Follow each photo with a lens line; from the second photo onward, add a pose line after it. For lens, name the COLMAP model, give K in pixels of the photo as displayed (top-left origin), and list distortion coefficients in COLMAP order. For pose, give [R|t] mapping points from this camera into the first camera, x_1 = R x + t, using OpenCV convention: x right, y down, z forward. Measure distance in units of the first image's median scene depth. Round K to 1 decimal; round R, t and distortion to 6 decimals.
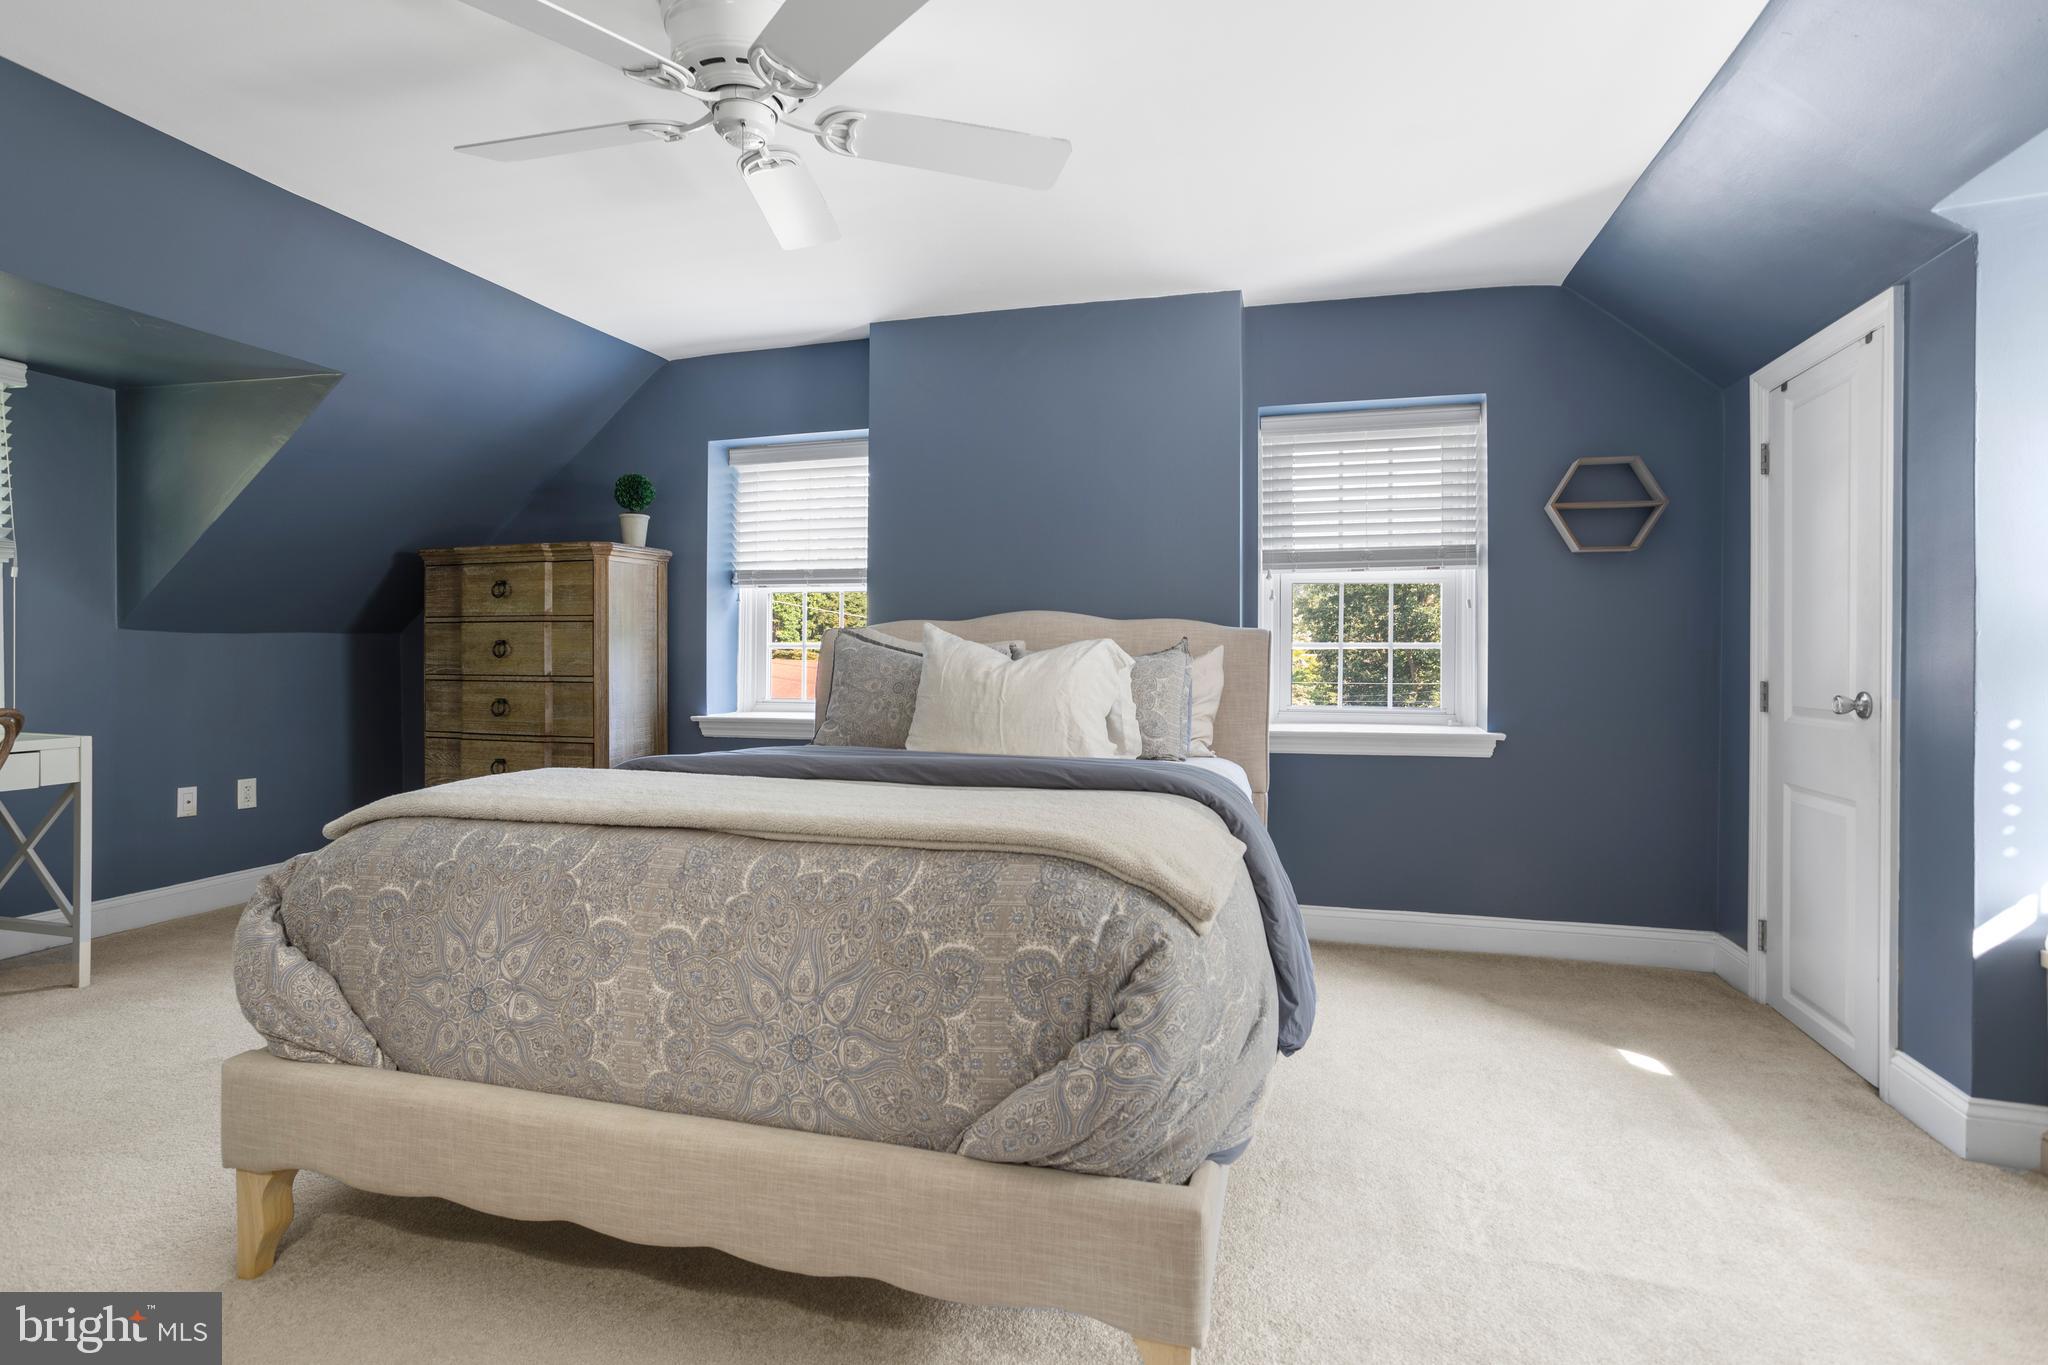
lens RADIAL K [[996.2, 0, 1022.7], [0, 996.2, 654.8], [0, 0, 1]] dist [-0.023475, 0.011117]
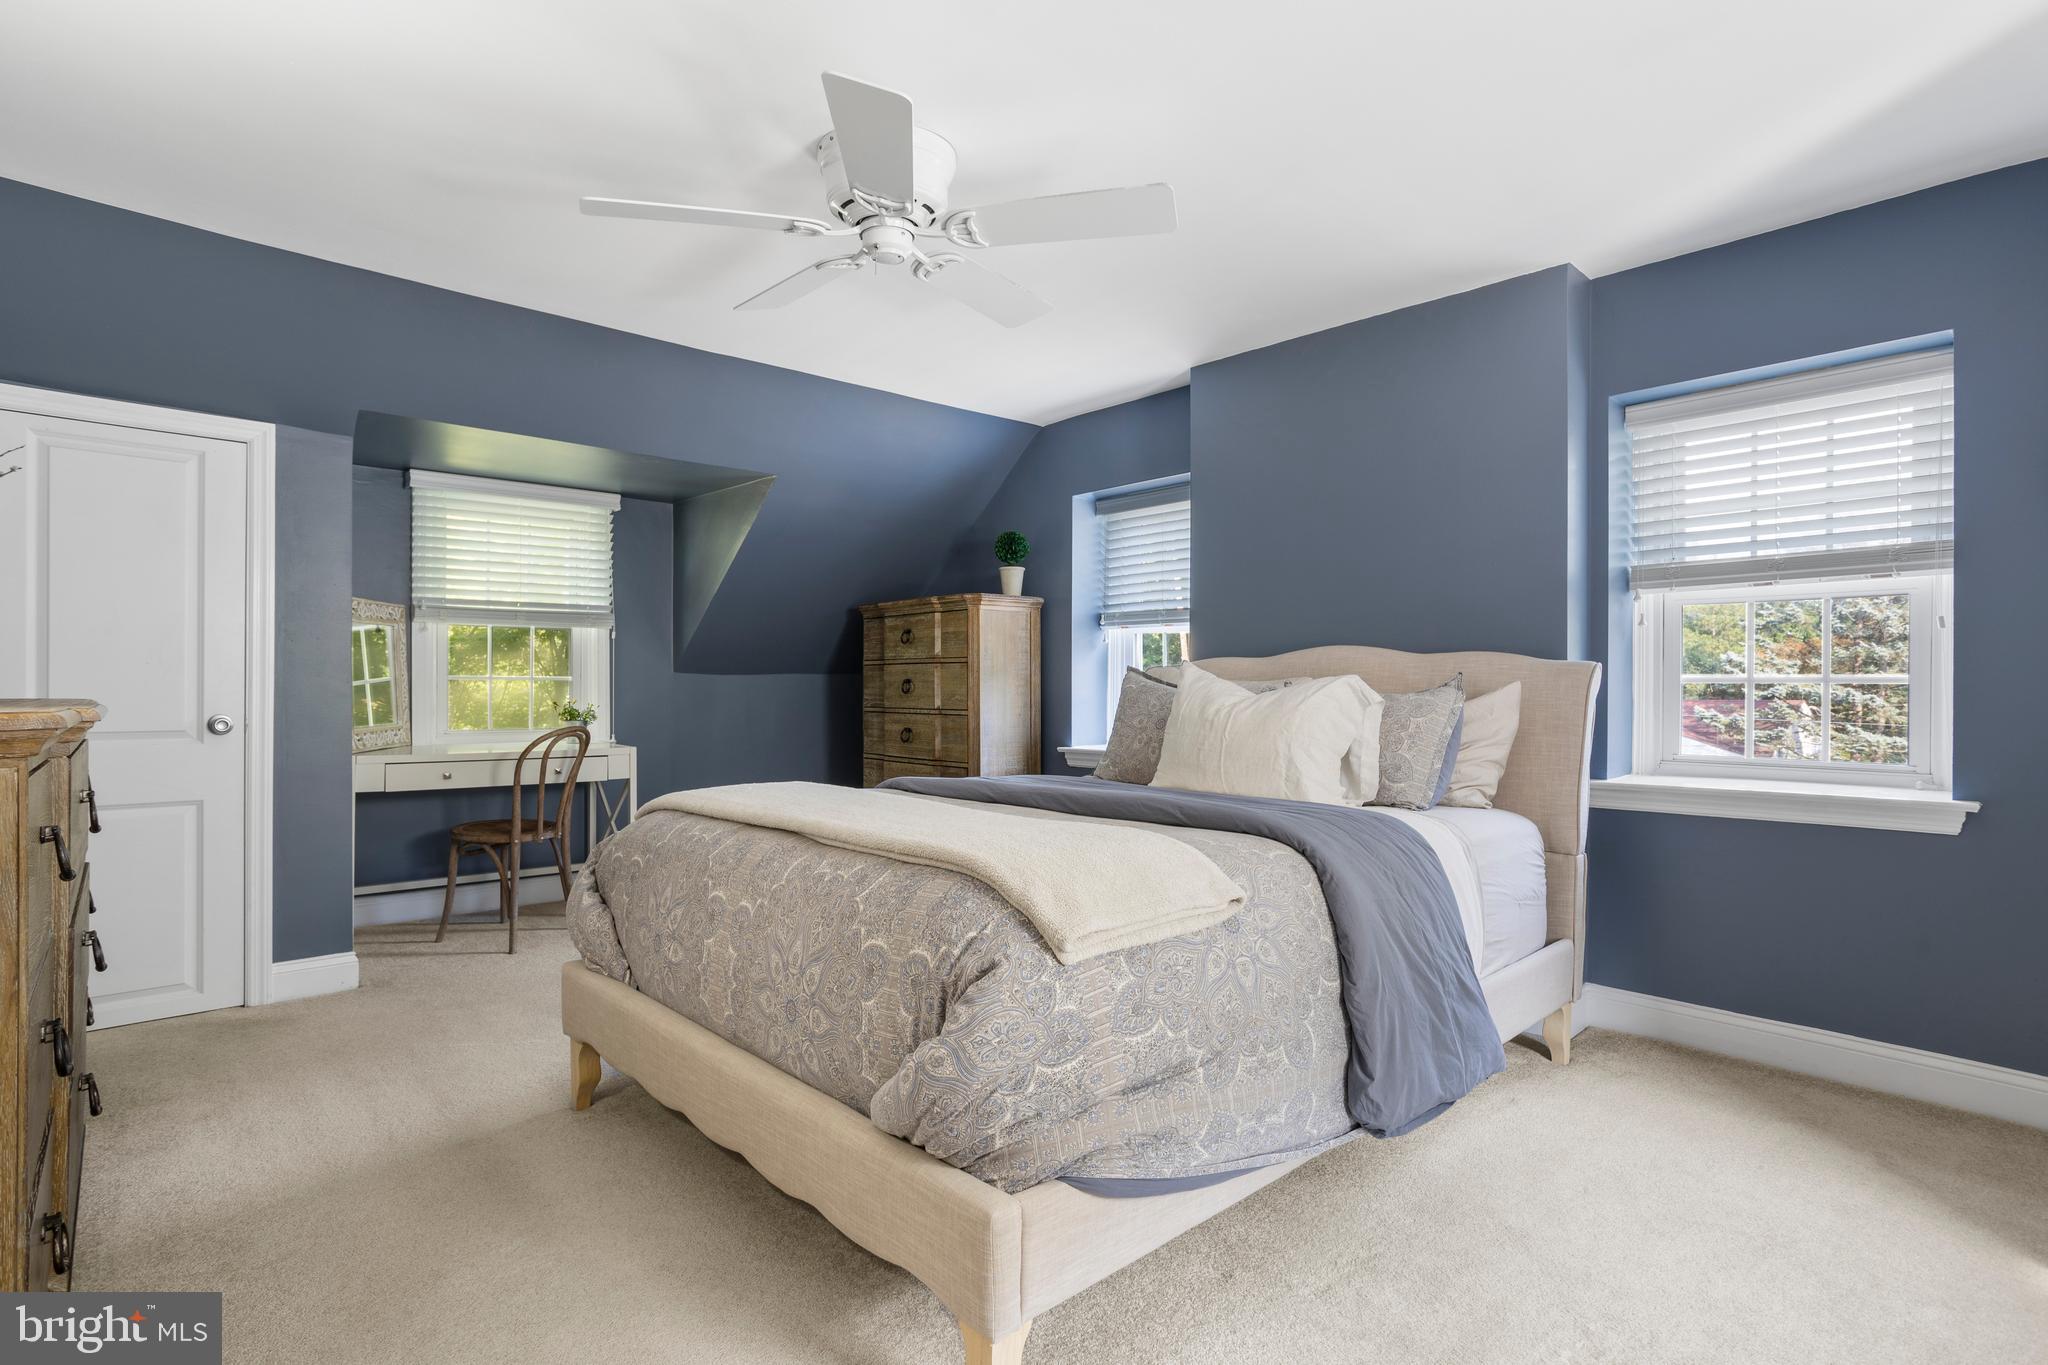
lens RADIAL K [[996.2, 0, 1012.8], [0, 996.2, 690.8], [0, 0, 1]] dist [-0.023475, 0.011117]
pose [[0.855336, 0.000548, -0.518074, 0.262293], [-0.000665, 1.000000, -0.000040, -0.000807], [0.518074, 0.000379, 0.855336, 0.033924]]
